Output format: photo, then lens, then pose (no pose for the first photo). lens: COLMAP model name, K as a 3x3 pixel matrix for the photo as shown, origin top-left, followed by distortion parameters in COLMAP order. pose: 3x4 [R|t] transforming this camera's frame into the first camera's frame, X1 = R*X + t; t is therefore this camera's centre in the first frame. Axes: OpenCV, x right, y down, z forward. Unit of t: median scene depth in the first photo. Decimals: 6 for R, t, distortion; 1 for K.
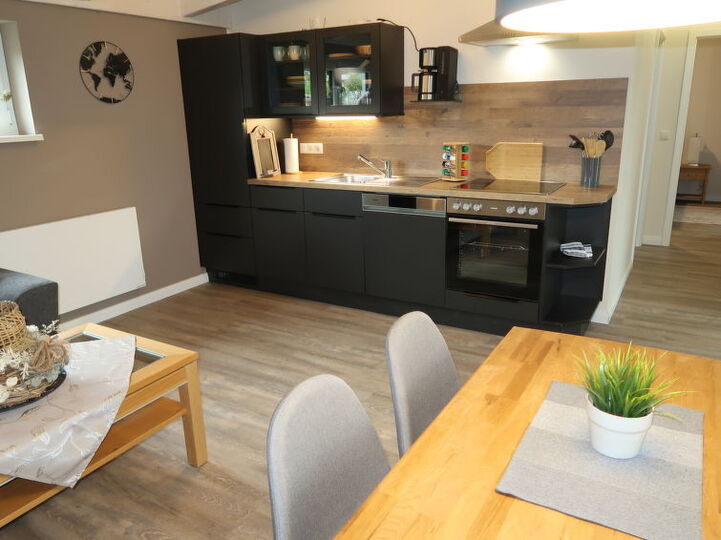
lens RADIAL K [[559.5, 0, 360.5], [0, 559.5, 270.0], [0, 0, 1]] dist [-0.021068, -0.000692]
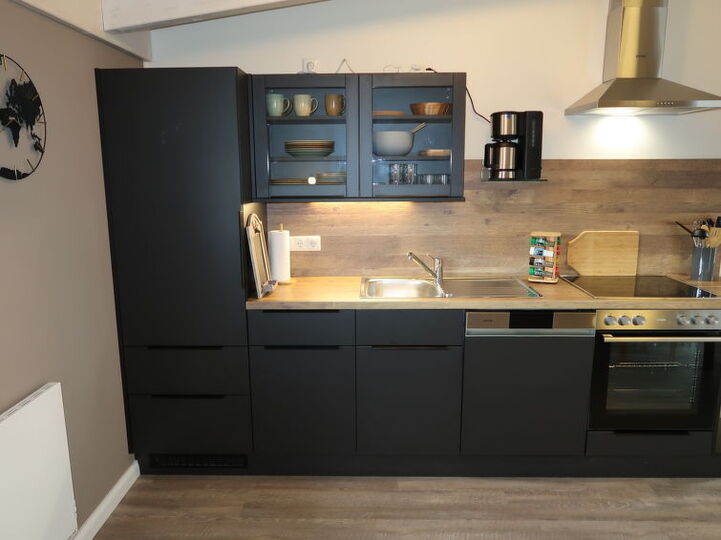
lens RADIAL K [[559.5, 0, 360.5], [0, 559.5, 270.0], [0, 0, 1]] dist [-0.021068, -0.000692]
pose [[0.871590, -0.072178, 0.484892, -0.416368], [0.124635, 0.989227, -0.076781, -0.145171], [-0.474127, 0.127356, 0.871197, 0.439746]]
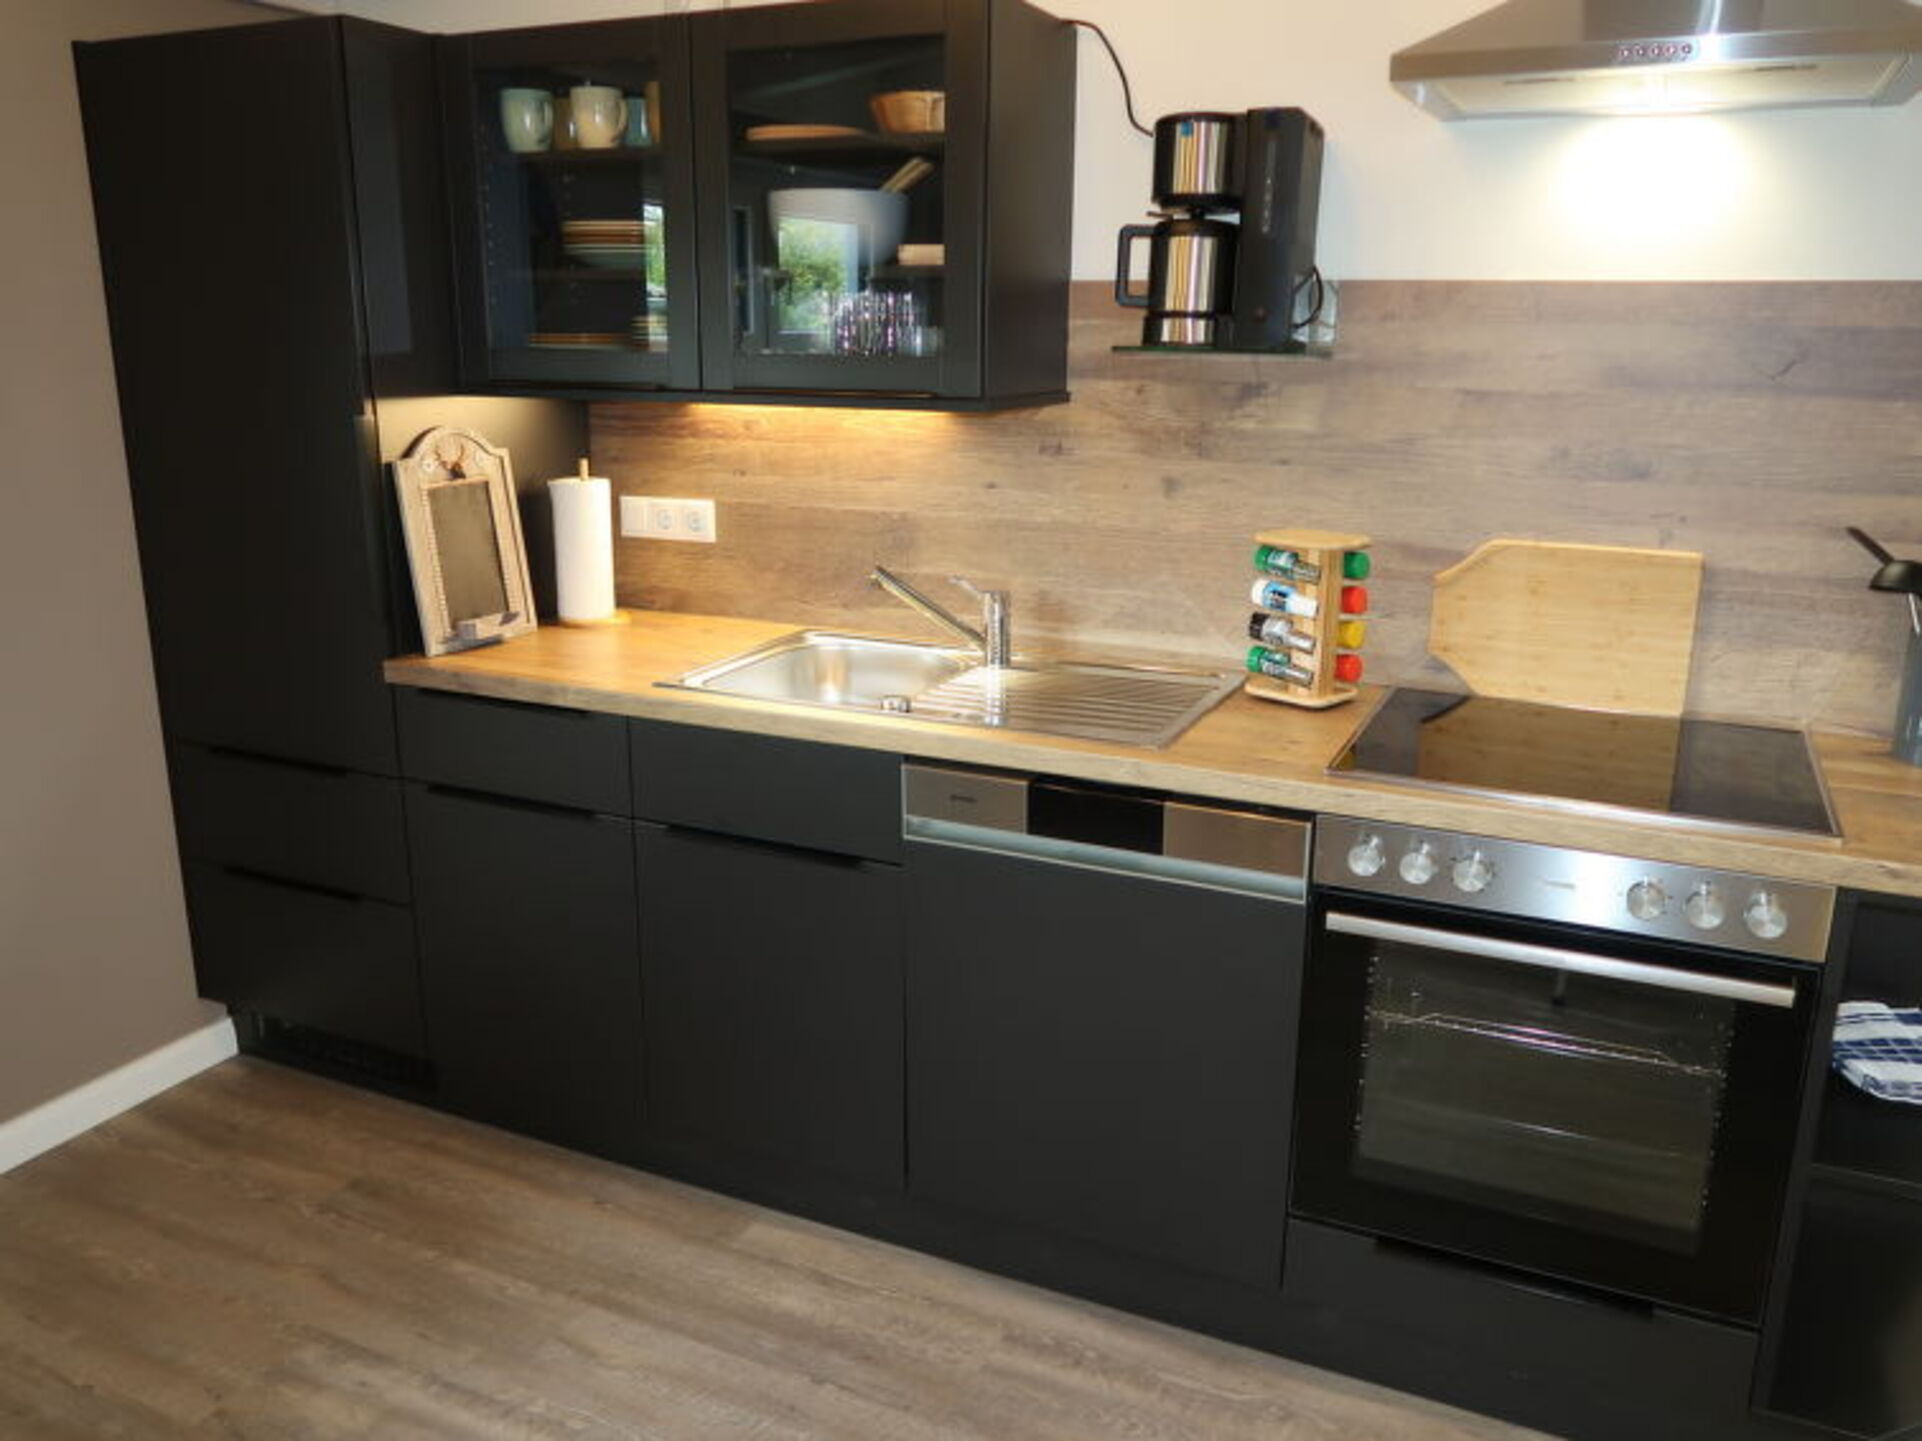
lens RADIAL K [[1491.6, 0, 961.0], [0, 1491.6, 720.5], [0, 0, 1]] dist [-0.021068, -0.000692]
pose [[0.994475, 0.003254, 0.104926, -0.033423], [-0.000853, 0.999737, -0.022928, -0.134349], [-0.104973, 0.022712, 0.994216, 0.401387]]
